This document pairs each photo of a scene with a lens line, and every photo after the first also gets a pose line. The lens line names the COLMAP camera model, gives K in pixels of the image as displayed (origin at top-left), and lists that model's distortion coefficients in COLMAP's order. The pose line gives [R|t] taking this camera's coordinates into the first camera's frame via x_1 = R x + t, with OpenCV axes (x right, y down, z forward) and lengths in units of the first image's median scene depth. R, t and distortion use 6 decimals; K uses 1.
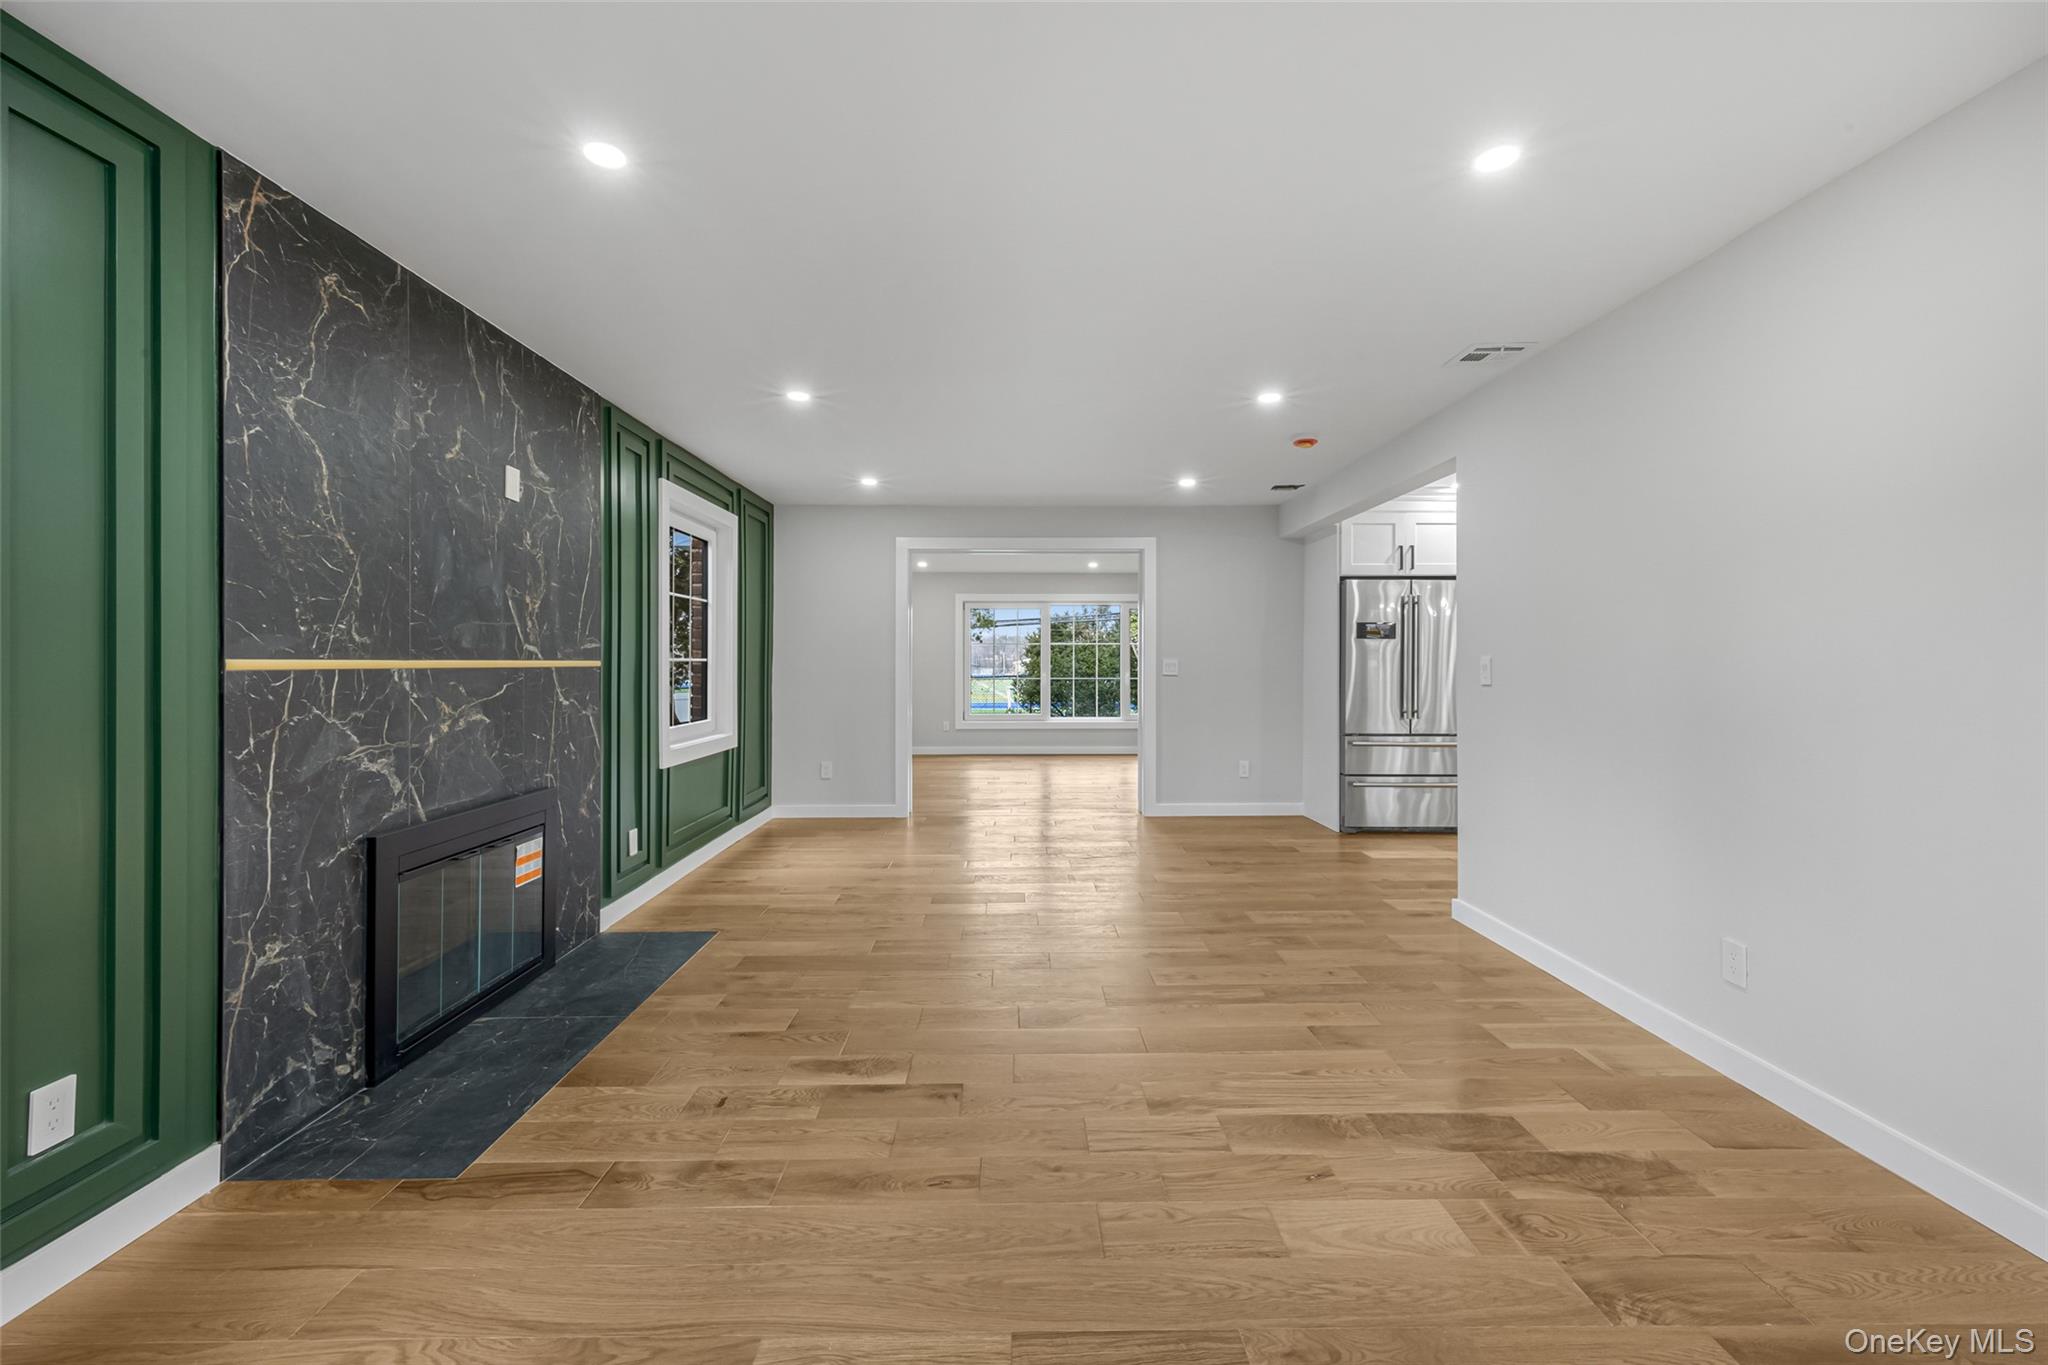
lens RADIAL K [[843.4, 0, 1023.4], [0, 843.4, 664.6], [0, 0, 1]] dist [0.011272, 0.000145]
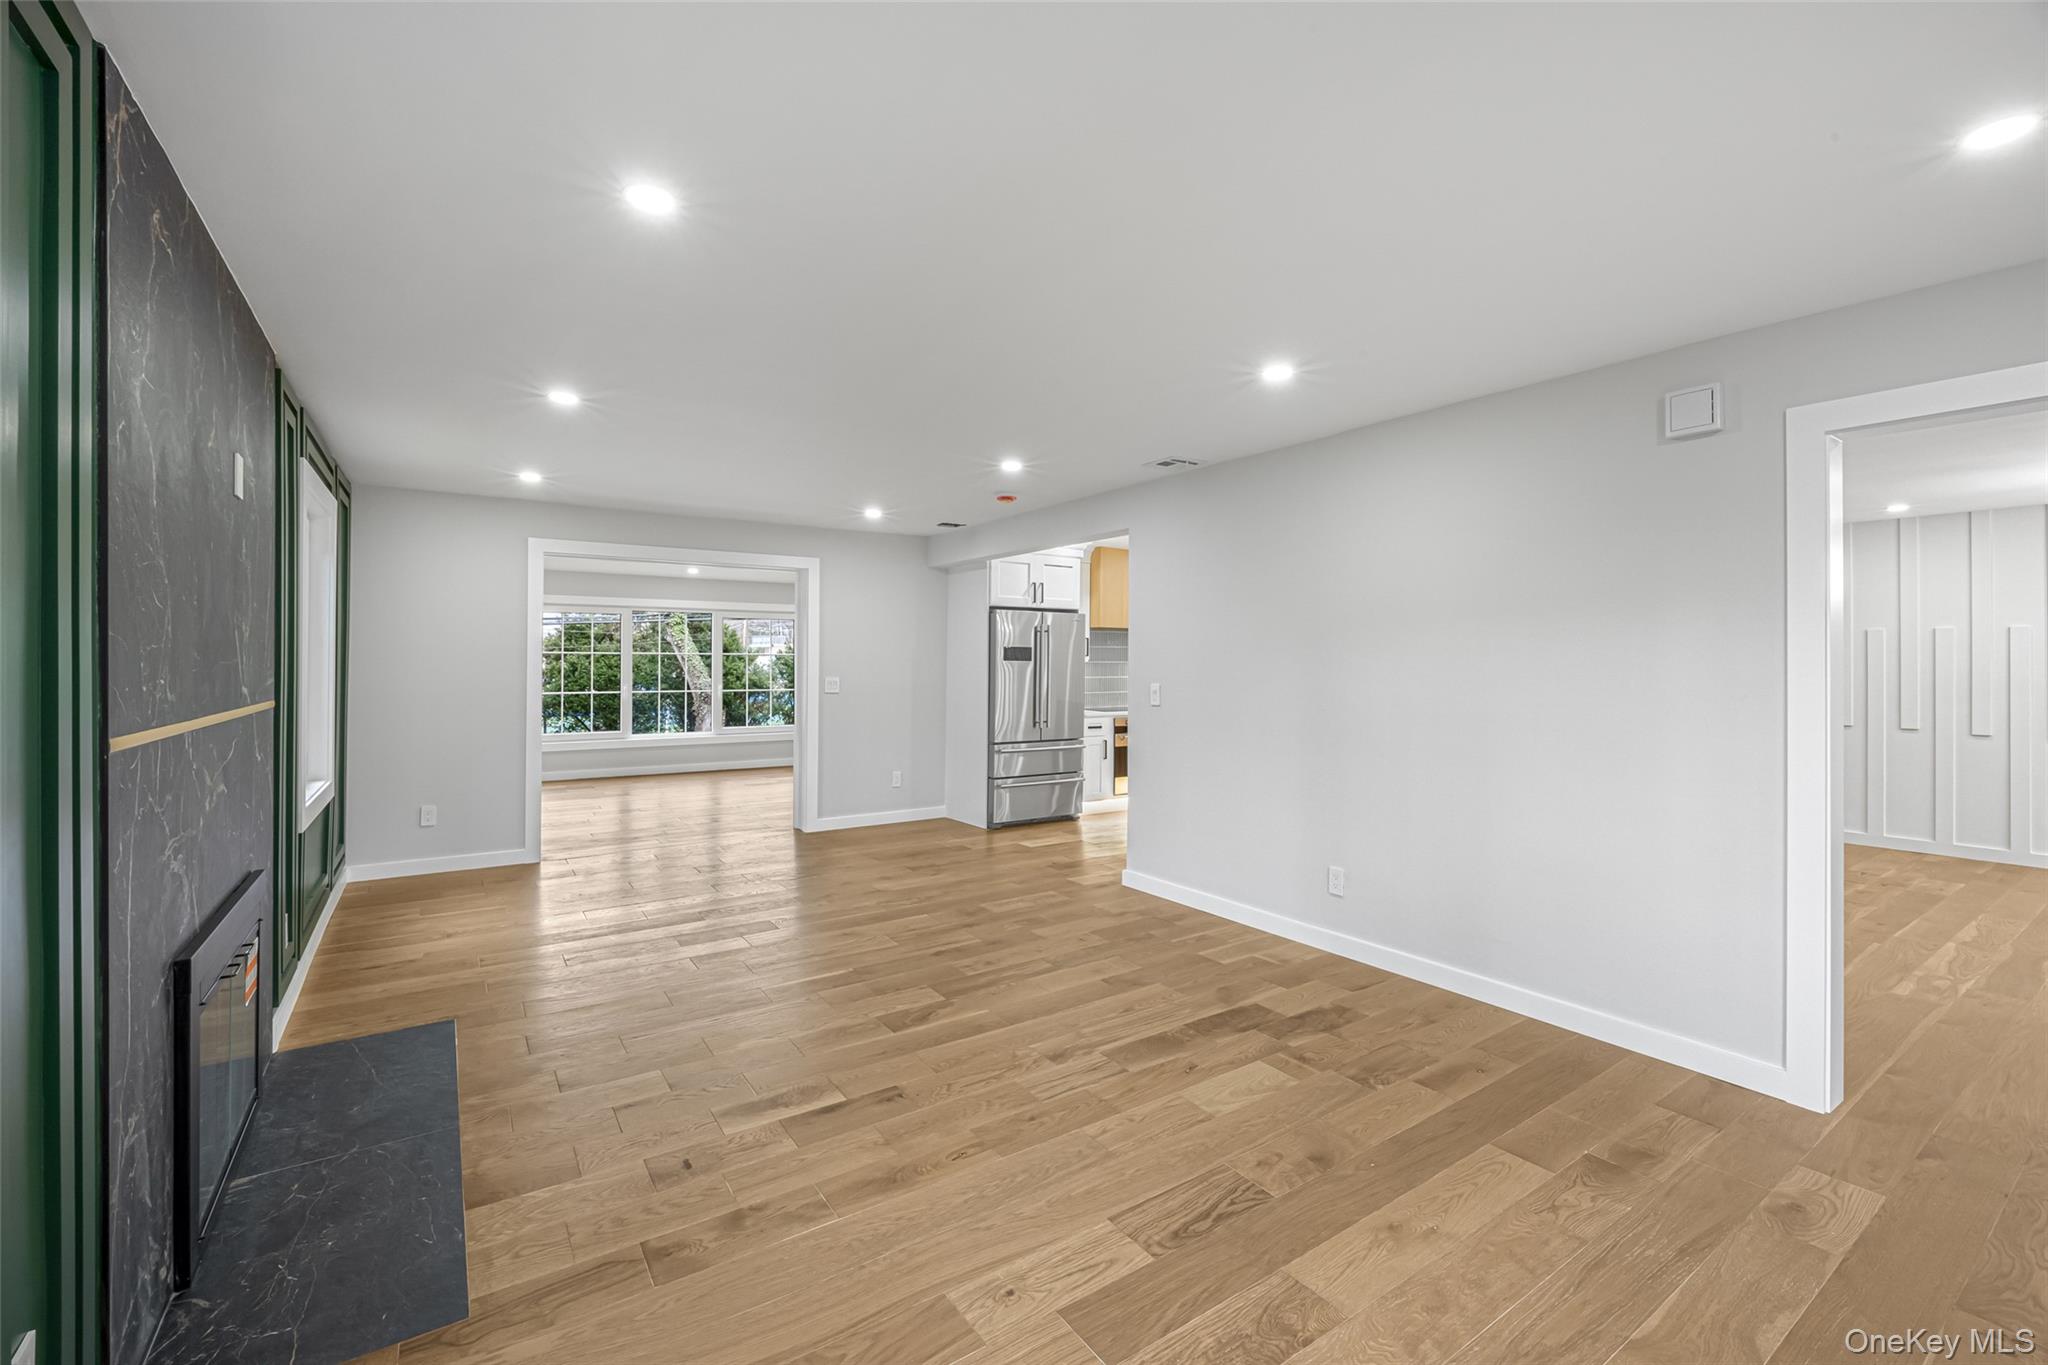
lens RADIAL K [[872.6, 0, 1034.7], [0, 872.6, 666.0], [0, 0, 1]] dist [-0.013012, 0.001004]
pose [[0.831446, 0.001262, 0.555605, -0.427909], [-0.002462, 0.999996, 0.001412, -0.045064], [-0.555601, -0.002542, 0.831445, -0.039259]]
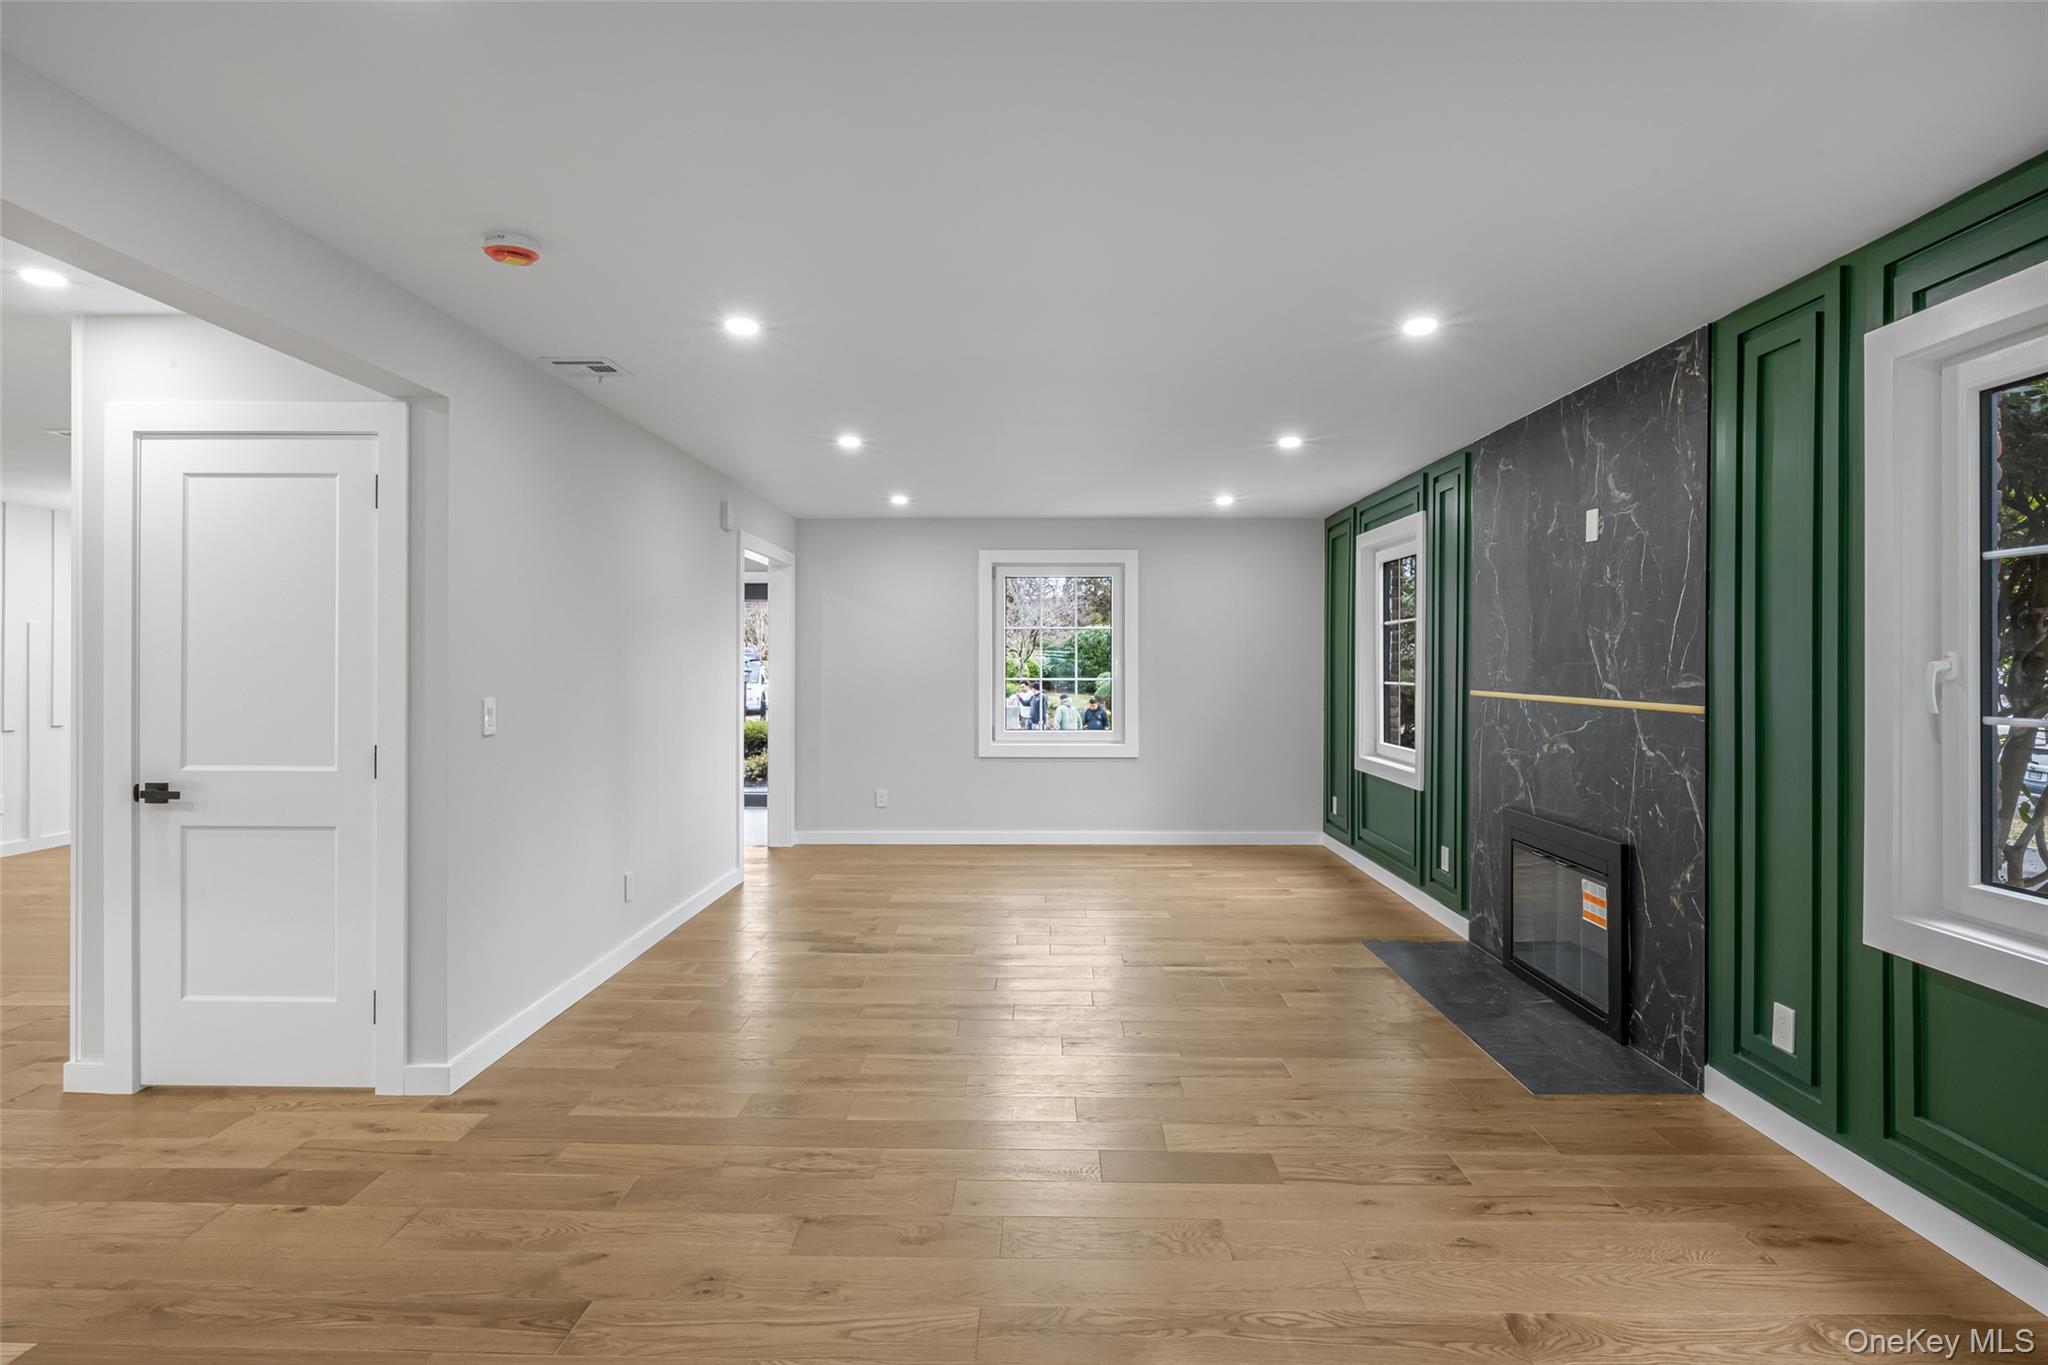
lens RADIAL K [[1060.2, 0, 1029.4], [0, 1060.2, 668.5], [0, 0, 1]] dist [-0.003538, -0.000447]
pose [[-0.999692, -0.000775, 0.024814, 0.041584], [-0.000513, 0.999944, 0.010558, -0.052763], [-0.024821, 0.010542, -0.999636, 2.236081]]
